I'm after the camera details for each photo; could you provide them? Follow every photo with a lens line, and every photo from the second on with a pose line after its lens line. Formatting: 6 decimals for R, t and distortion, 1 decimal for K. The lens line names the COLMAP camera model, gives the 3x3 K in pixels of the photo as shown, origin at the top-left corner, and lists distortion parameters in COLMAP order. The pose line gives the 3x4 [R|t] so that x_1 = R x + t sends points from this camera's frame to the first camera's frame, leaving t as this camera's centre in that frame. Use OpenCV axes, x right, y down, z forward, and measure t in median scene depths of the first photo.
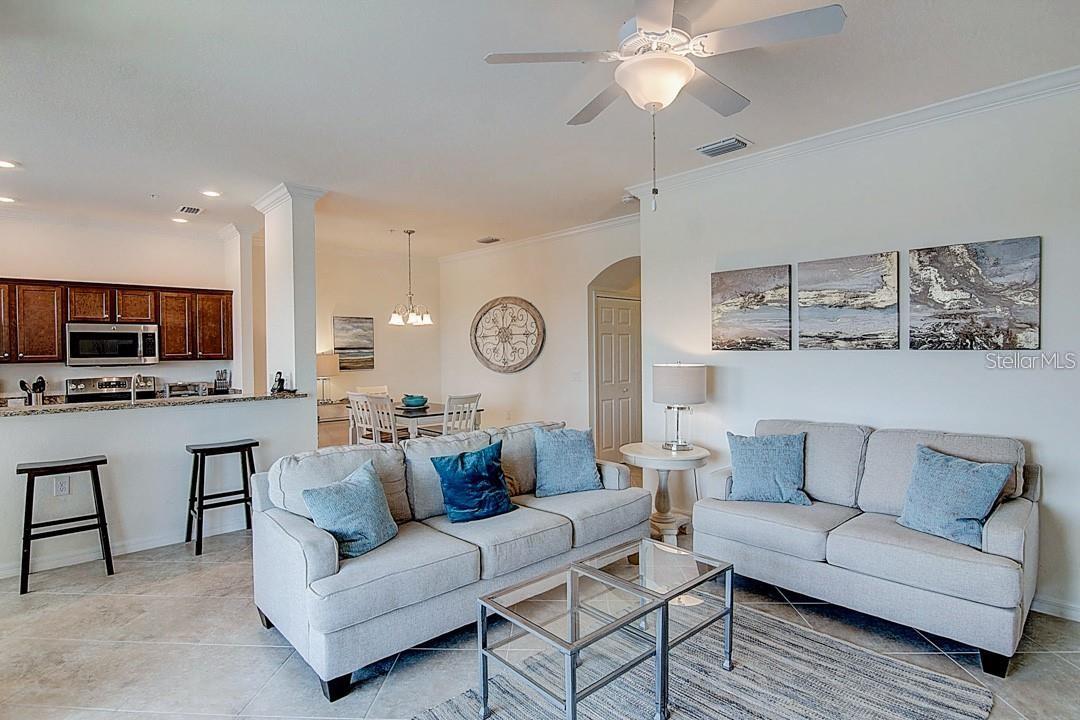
lens RADIAL K [[553.3, 0, 541.9], [0, 553.3, 357.2], [0, 0, 1]] dist [-0.006489, -0.010280]
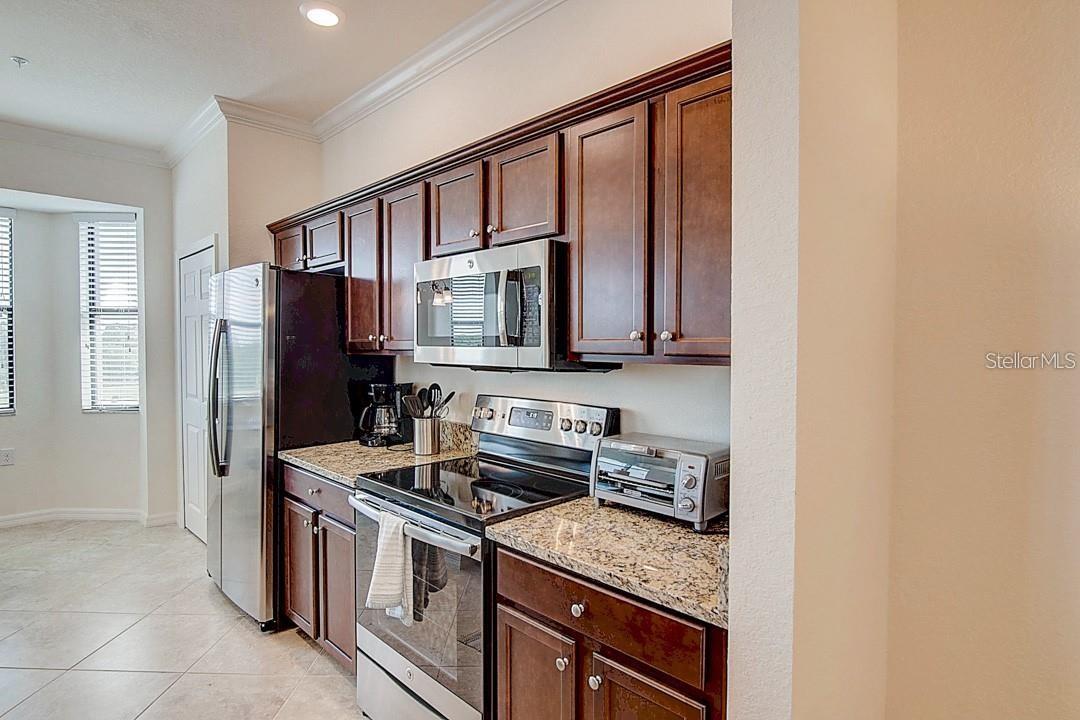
lens RADIAL K [[553.3, 0, 542.4], [0, 553.3, 355.1], [0, 0, 1]] dist [-0.006489, -0.010280]
pose [[0.054043, 0.031643, -0.998037, -0.407121], [-0.015687, 0.999401, 0.030837, -0.005412], [0.998415, 0.013990, 0.054507, 0.997725]]
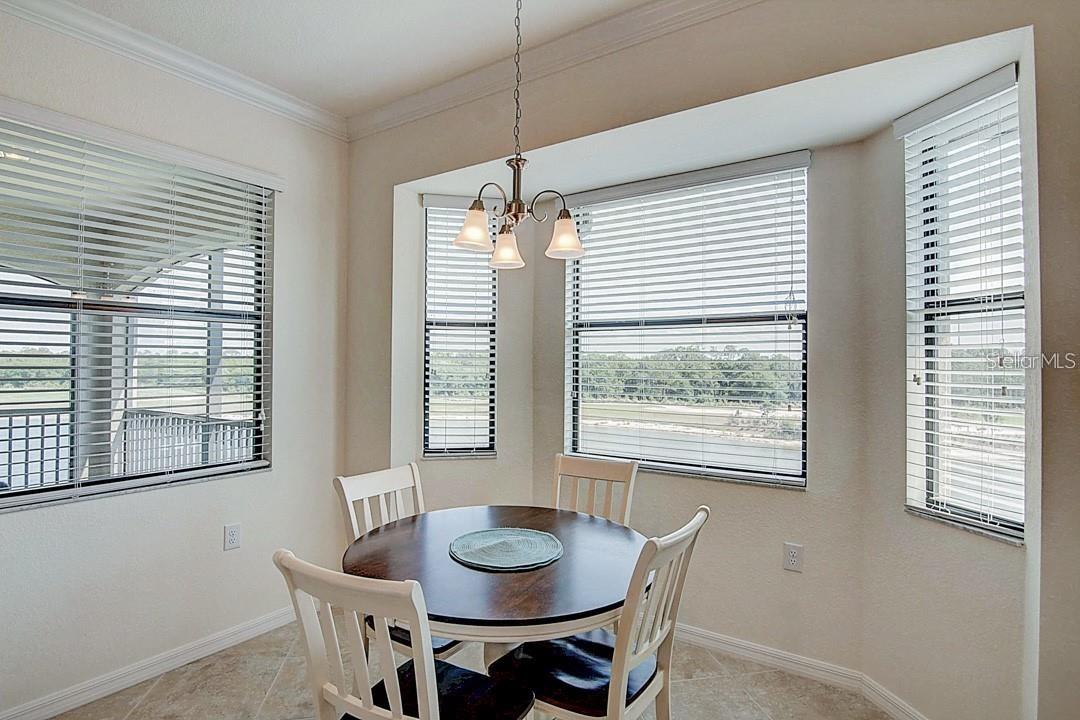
lens RADIAL K [[553.3, 0, 551.2], [0, 553.3, 354.8], [0, 0, 1]] dist [-0.006489, -0.010280]
pose [[-0.971588, 0.001097, -0.236678, -0.862875], [0.001210, 0.999999, -0.000332, -0.001320], [0.236677, -0.000609, -0.971588, 0.717322]]
